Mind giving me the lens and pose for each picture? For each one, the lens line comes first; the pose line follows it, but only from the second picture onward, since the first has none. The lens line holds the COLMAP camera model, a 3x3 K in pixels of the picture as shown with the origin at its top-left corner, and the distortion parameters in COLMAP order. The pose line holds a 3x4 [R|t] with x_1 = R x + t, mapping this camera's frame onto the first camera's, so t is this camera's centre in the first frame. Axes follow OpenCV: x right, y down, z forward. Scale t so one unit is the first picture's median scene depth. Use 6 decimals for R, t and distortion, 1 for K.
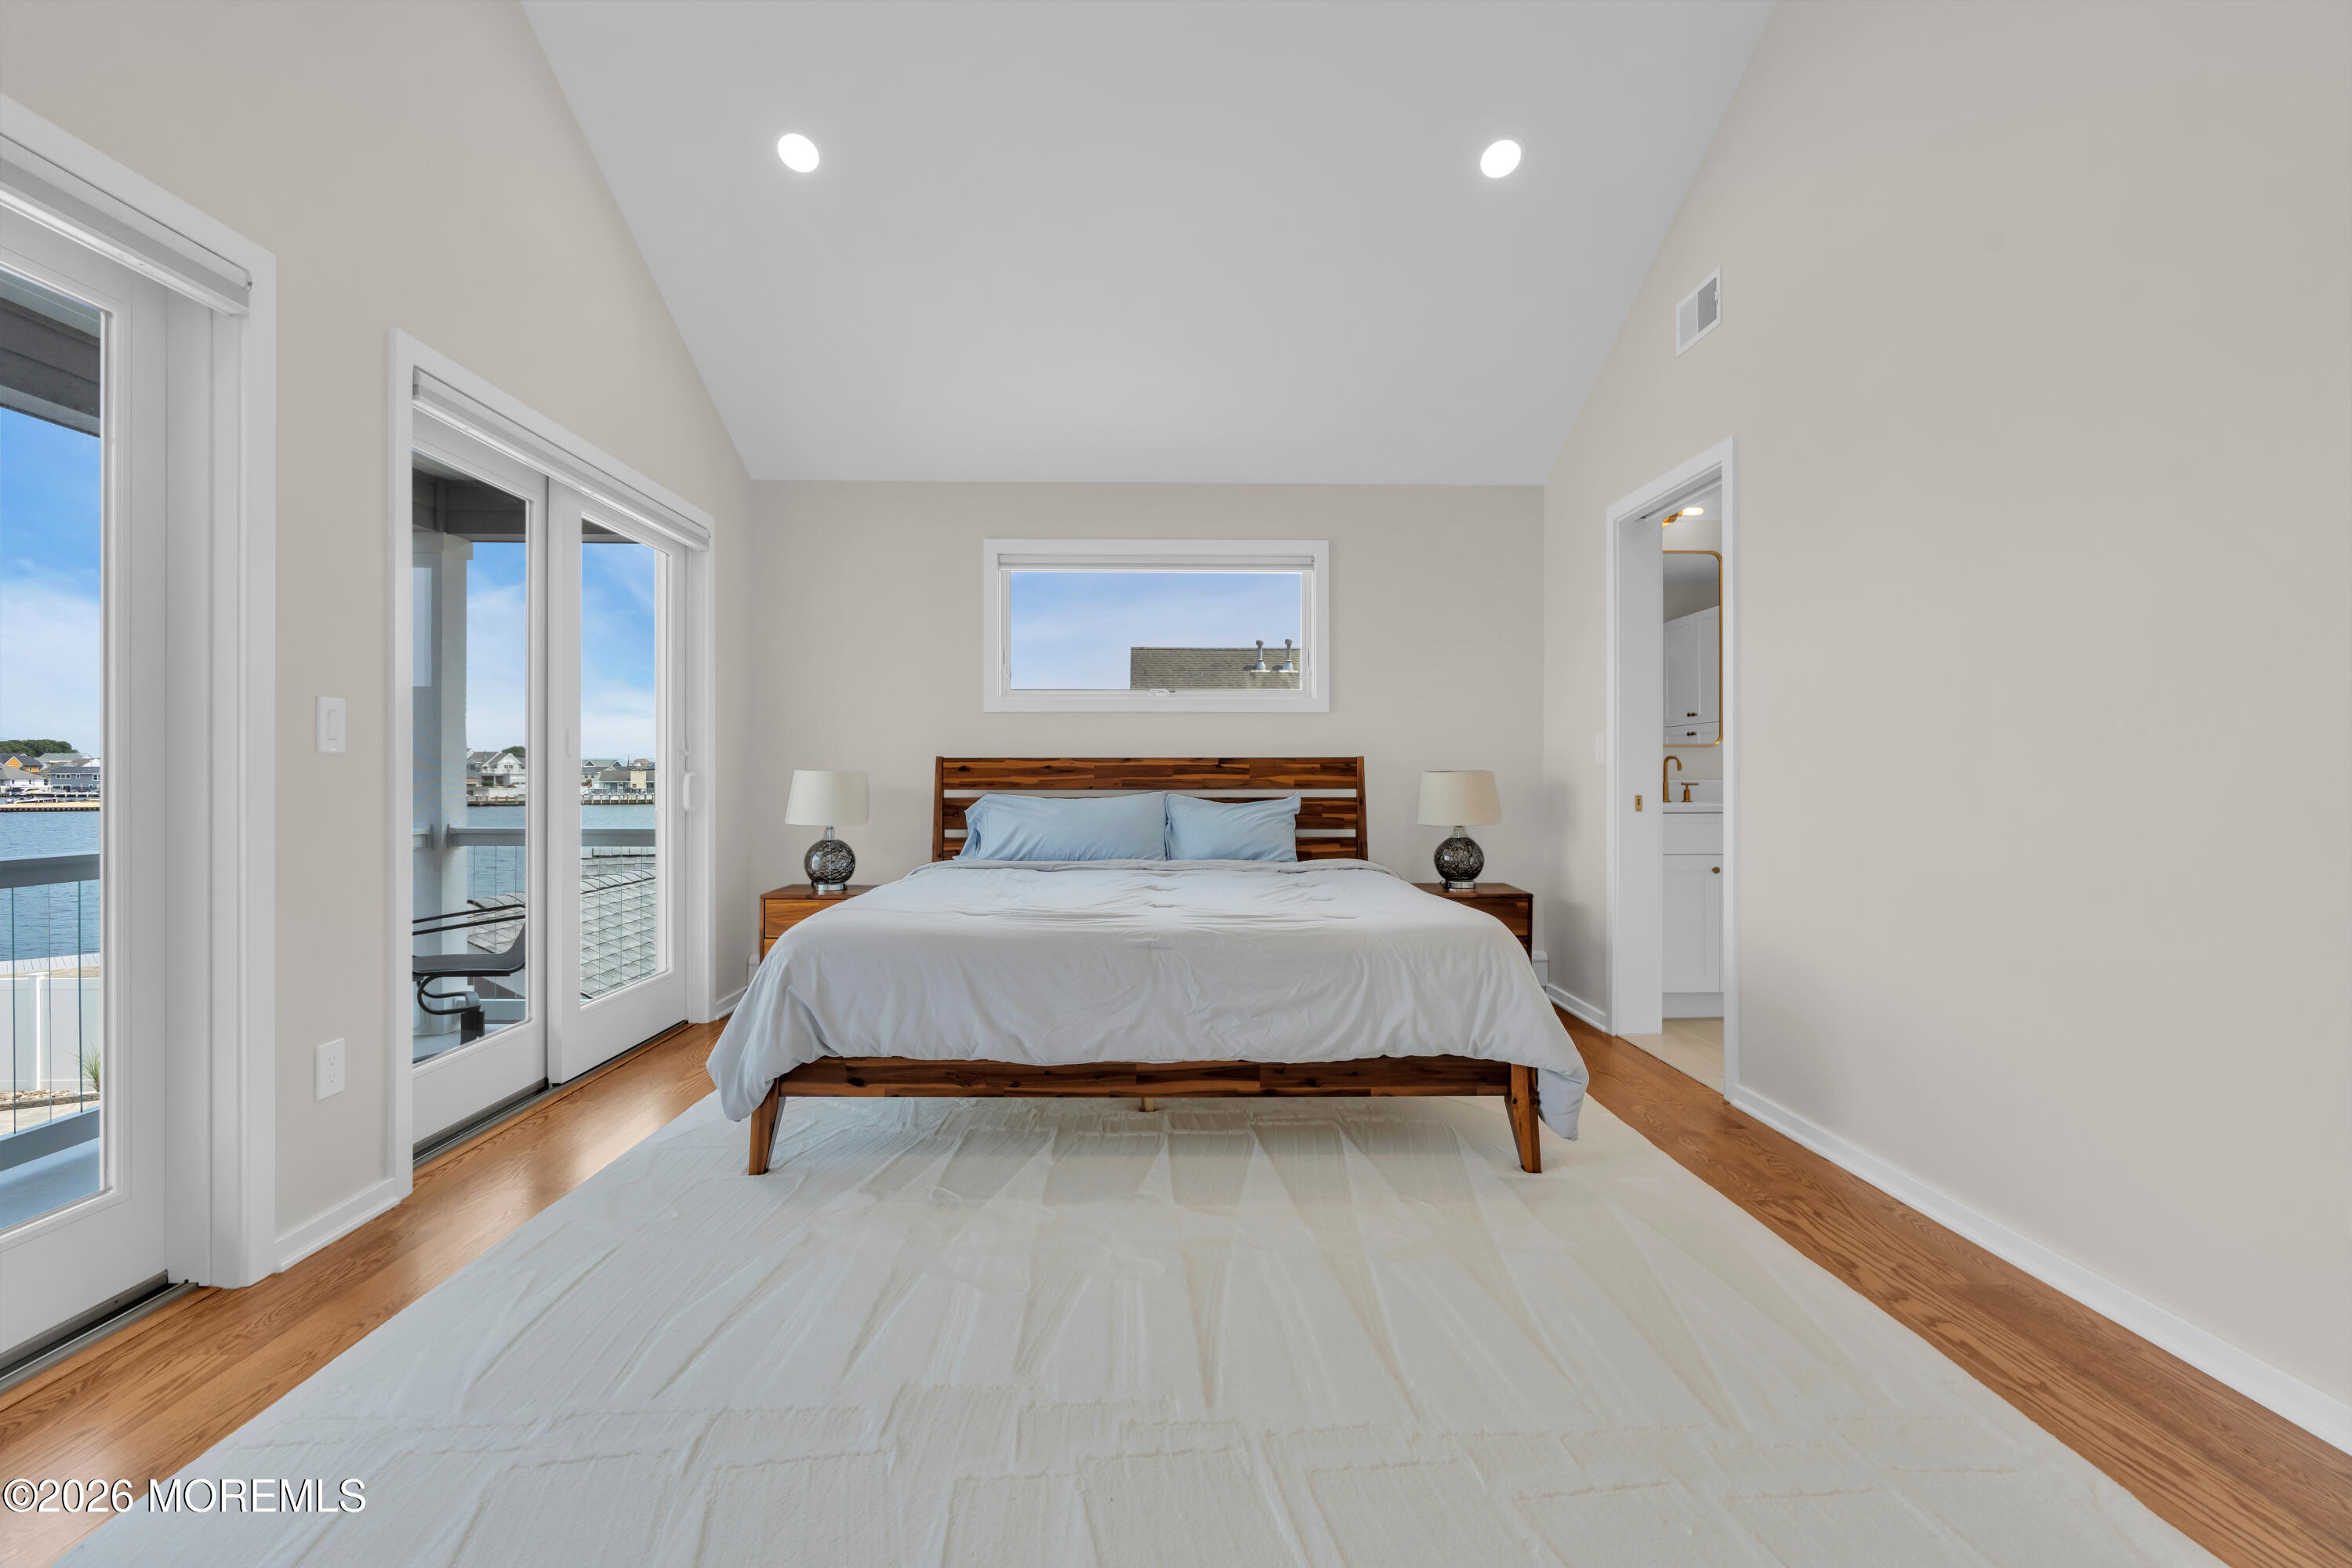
lens RADIAL K [[1066.6, 0, 1205.5], [0, 1066.6, 777.2], [0, 0, 1]] dist [-0.008163, 0.002735]
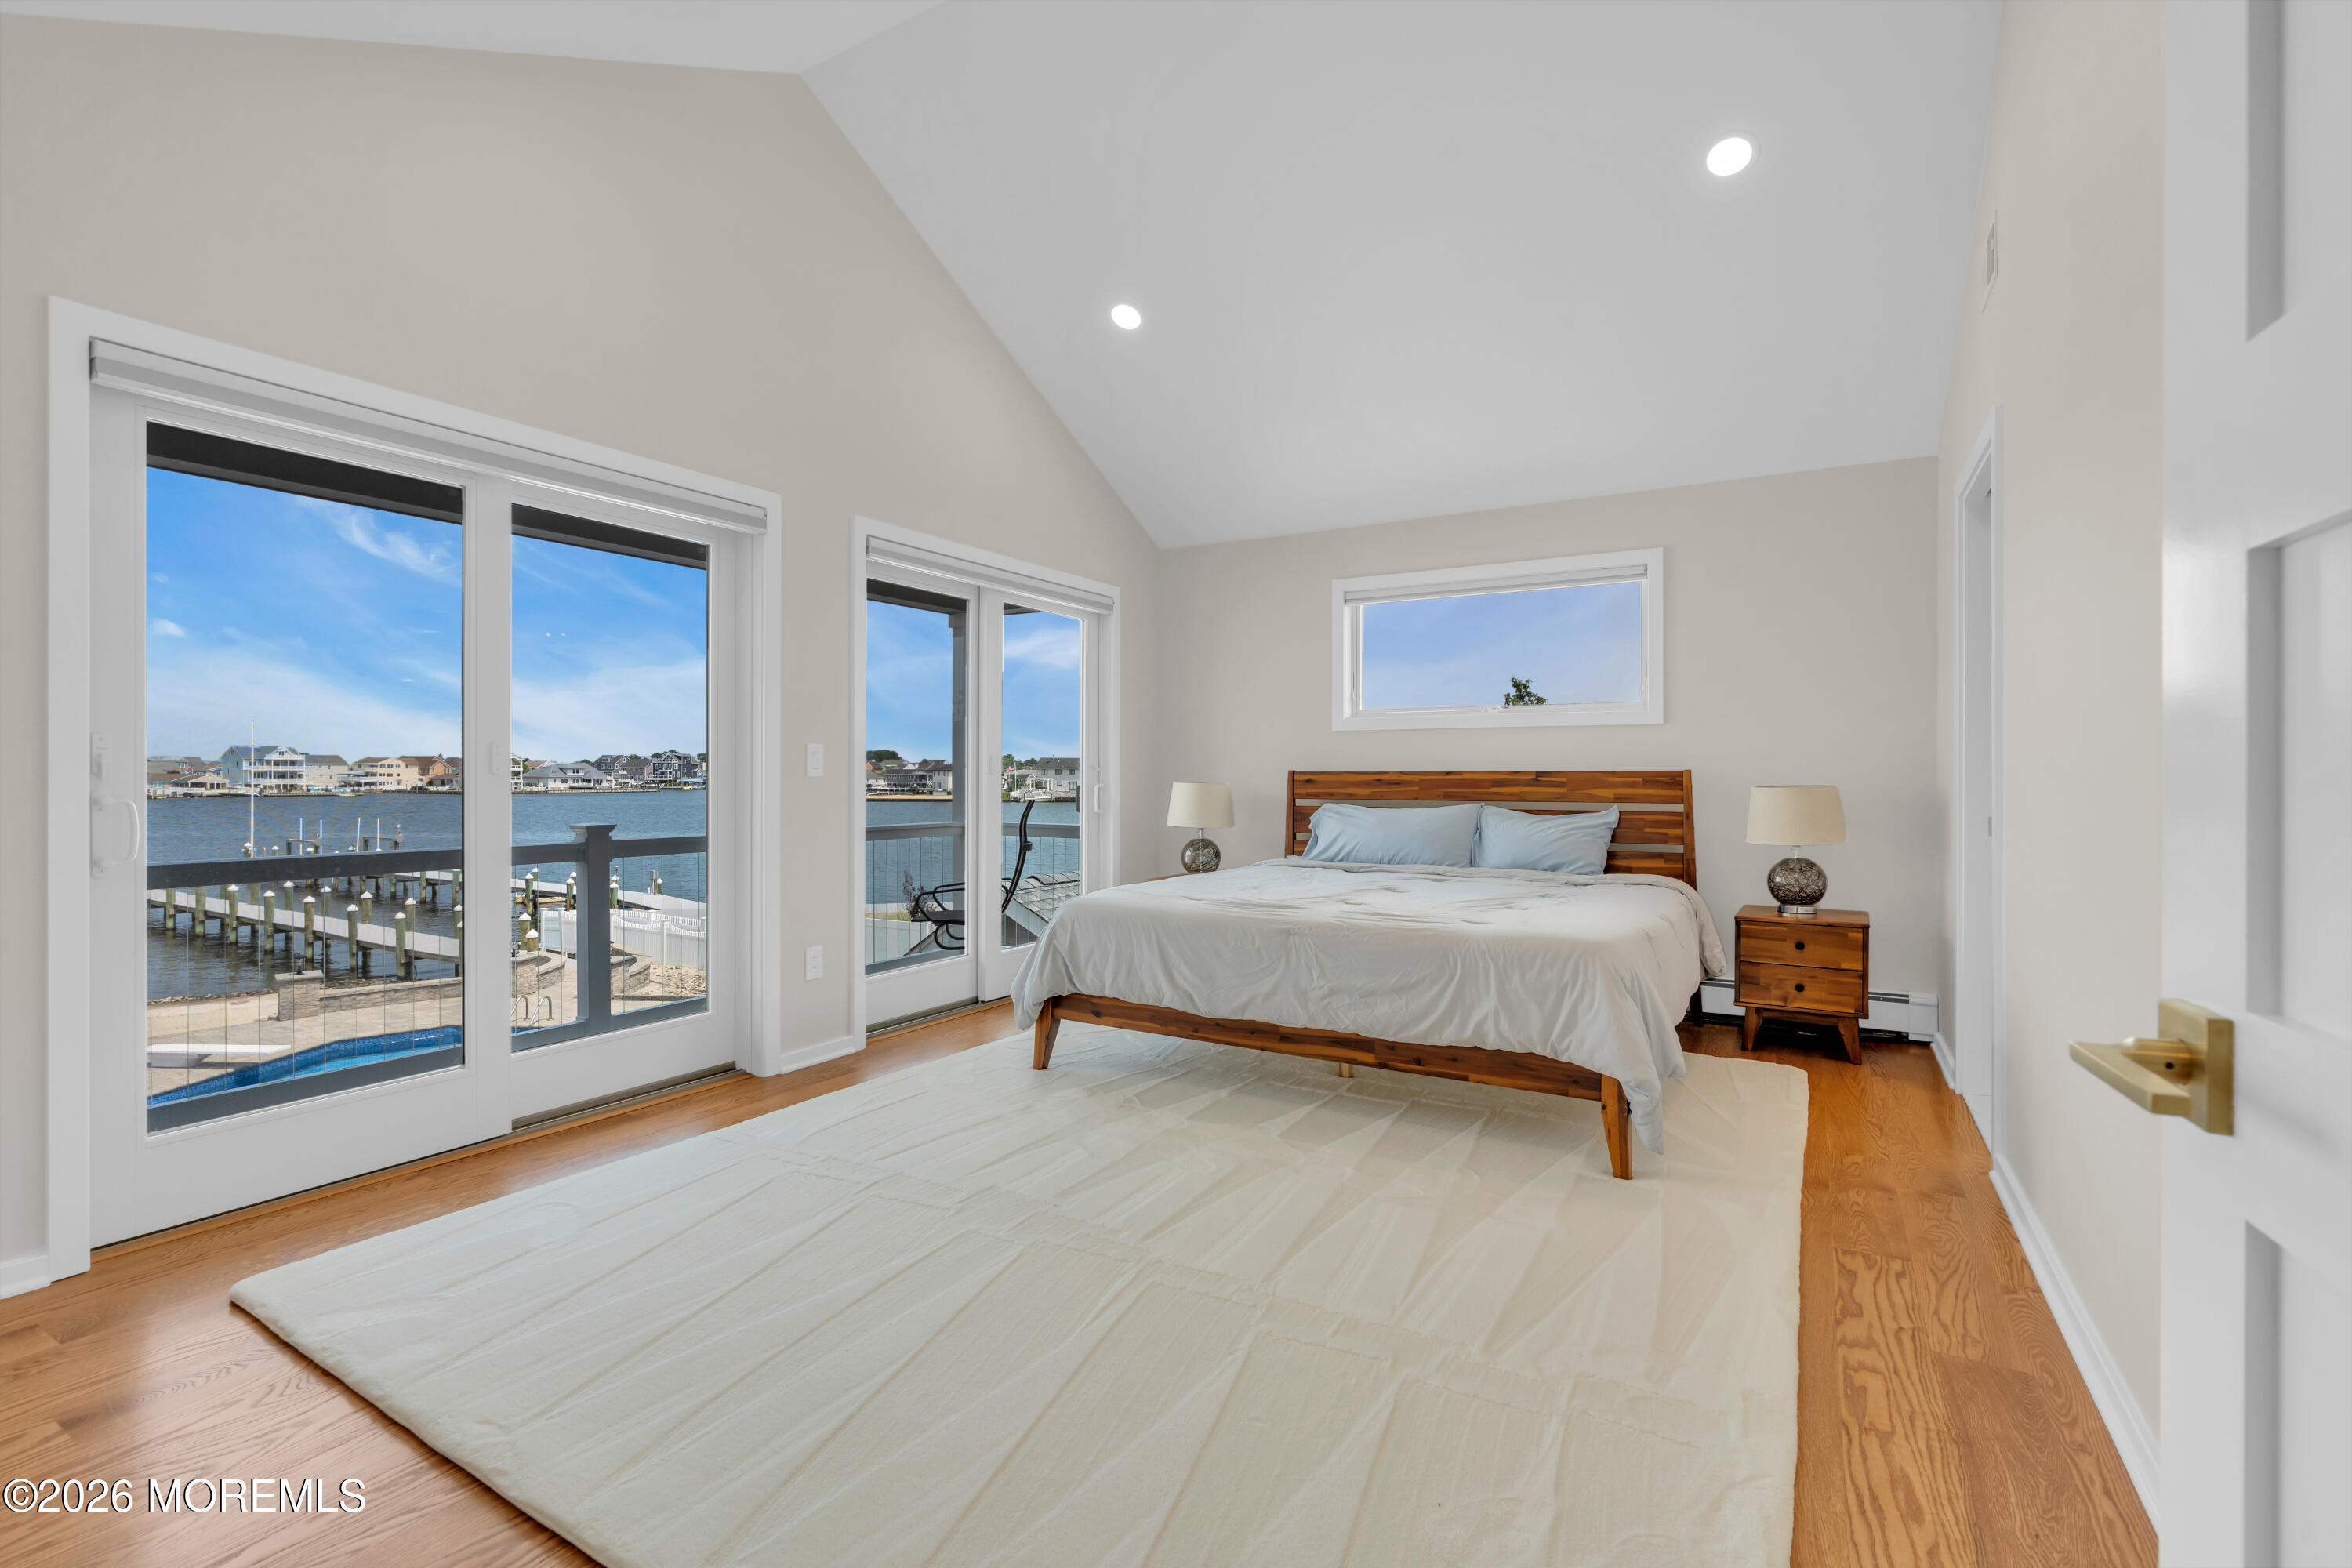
lens RADIAL K [[1099.4, 0, 1196.5], [0, 1099.4, 777.6], [0, 0, 1]] dist [-0.006456, 0.001316]
pose [[0.845191, 0.002868, -0.534456, 0.428035], [-0.002928, 0.999995, 0.000736, -0.016790], [0.534456, 0.000942, 0.845196, -0.106584]]
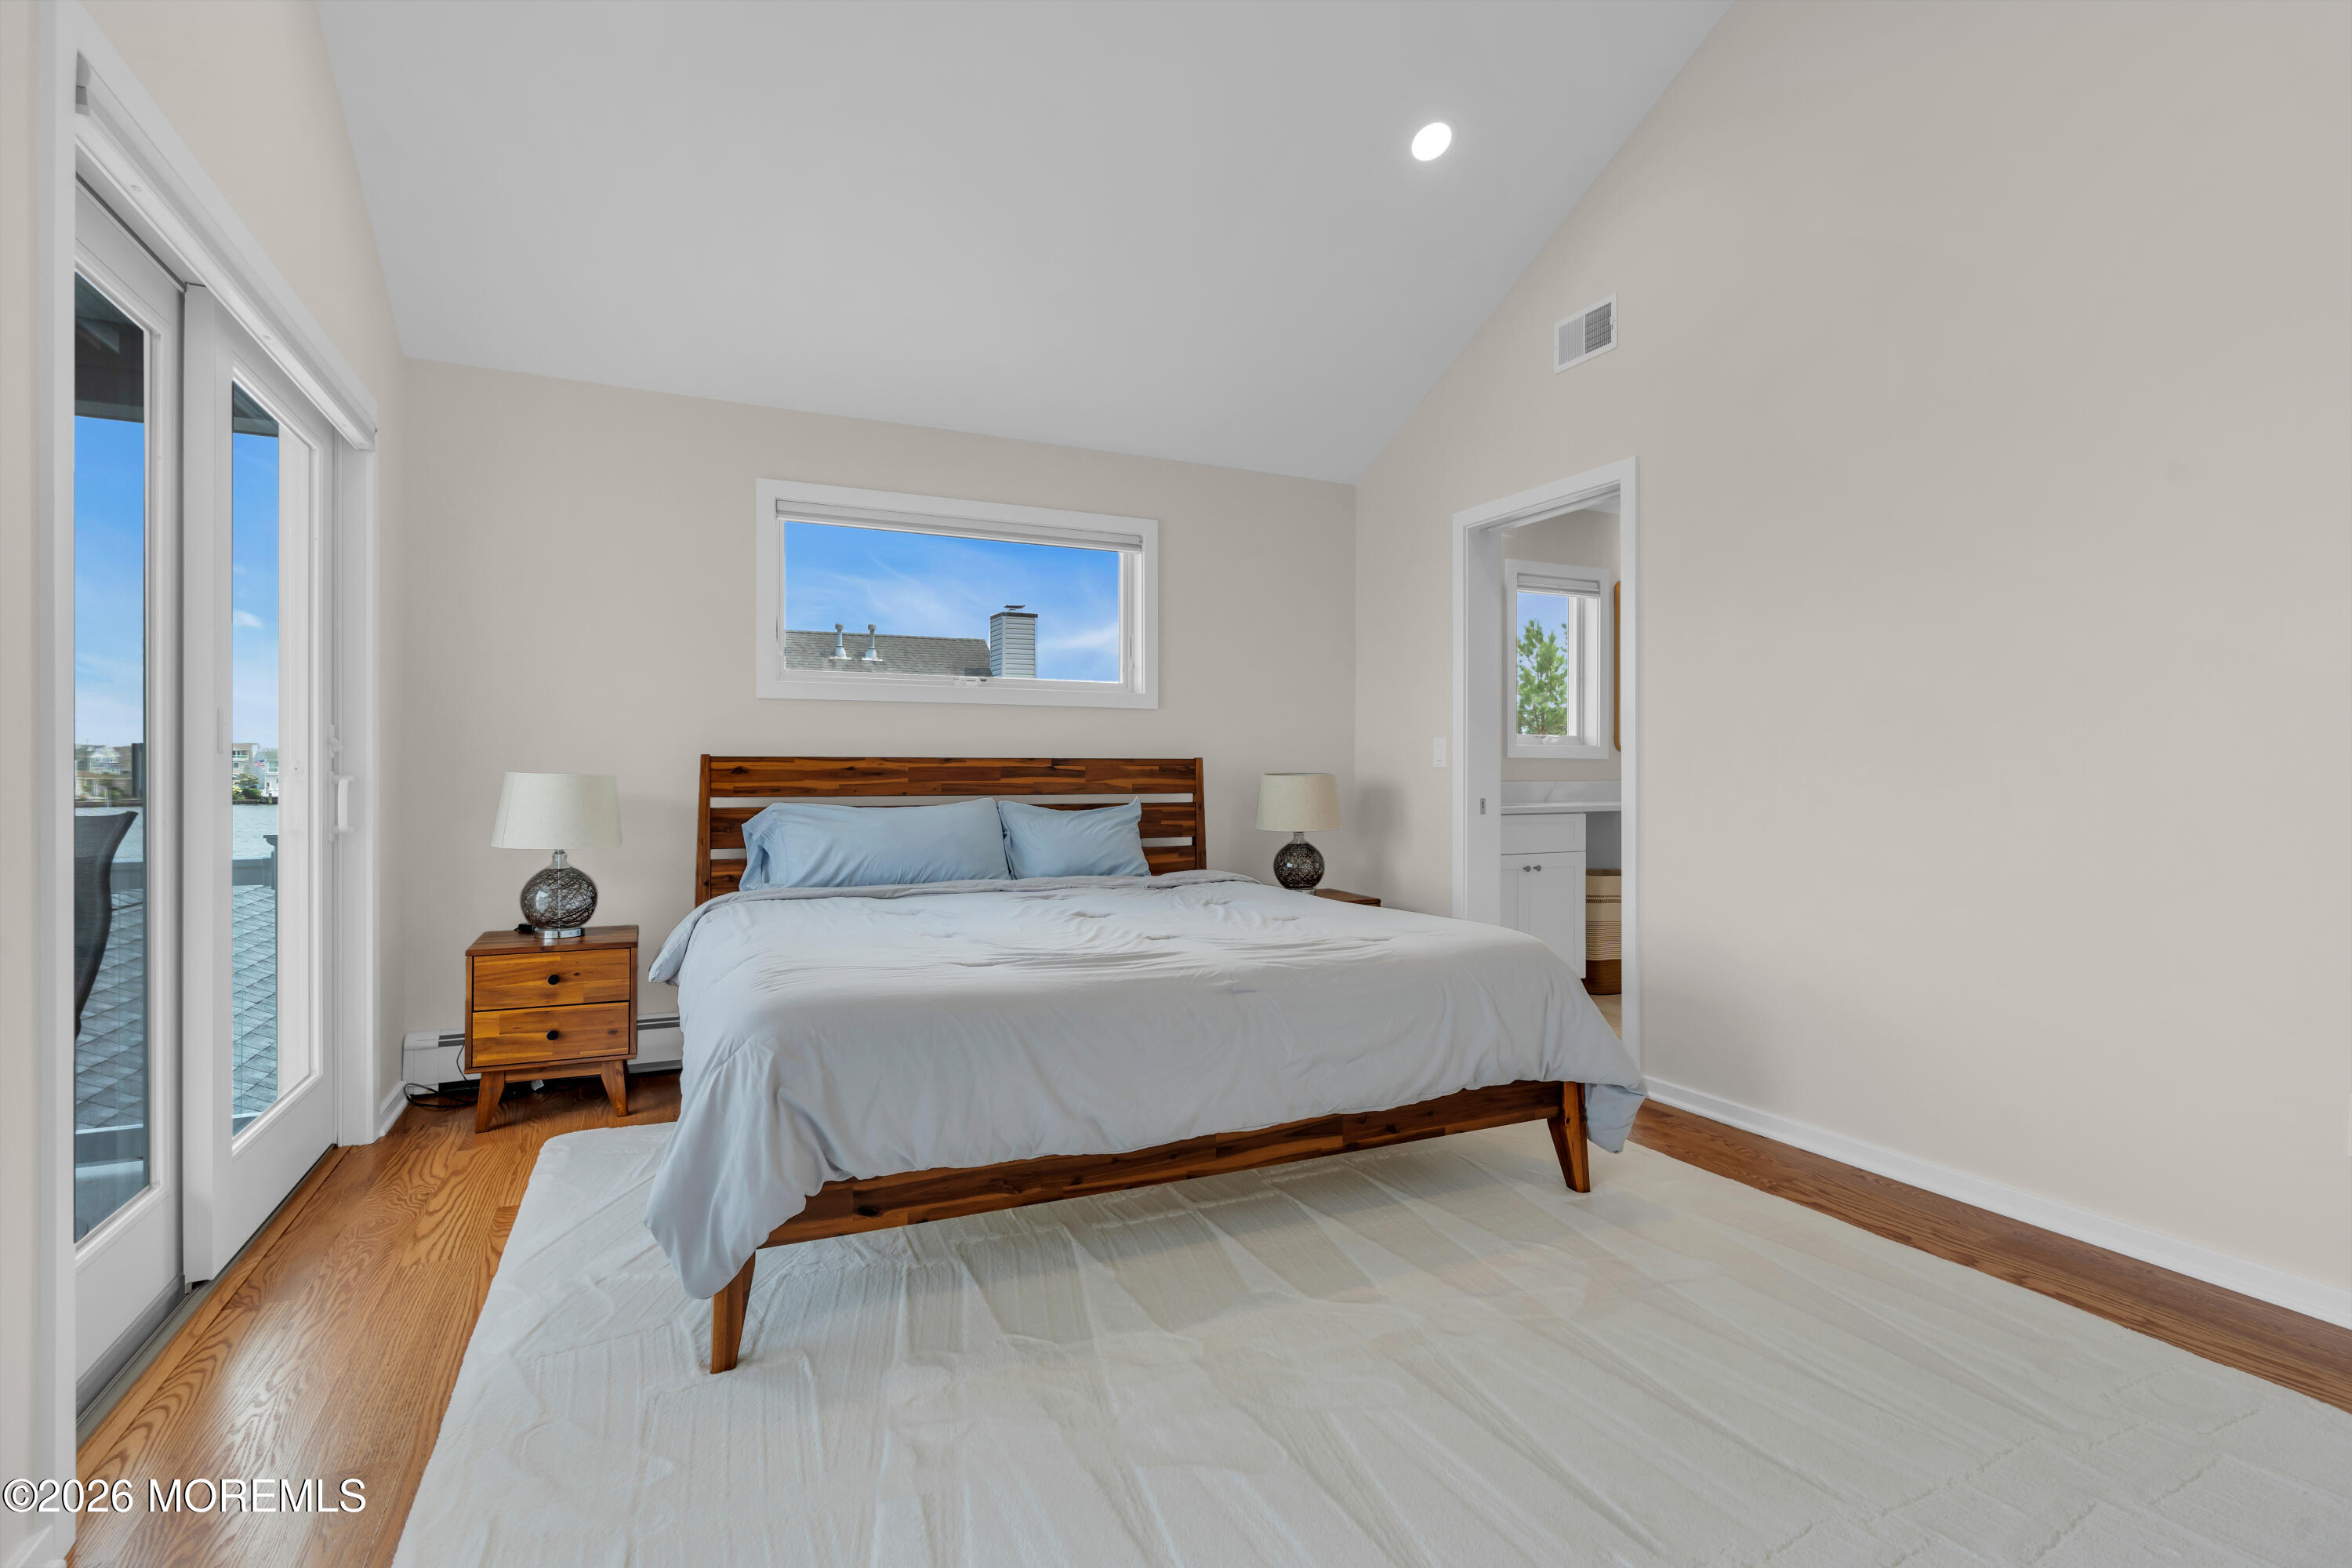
lens RADIAL K [[1099.4, 0, 1206.3], [0, 1099.4, 776.3], [0, 0, 1]] dist [-0.006456, 0.001316]
pose [[0.915155, -0.000253, 0.403102, -0.330519], [-0.000419, 0.999999, 0.001578, -0.007134], [-0.403102, -0.001613, 0.915154, 0.181089]]
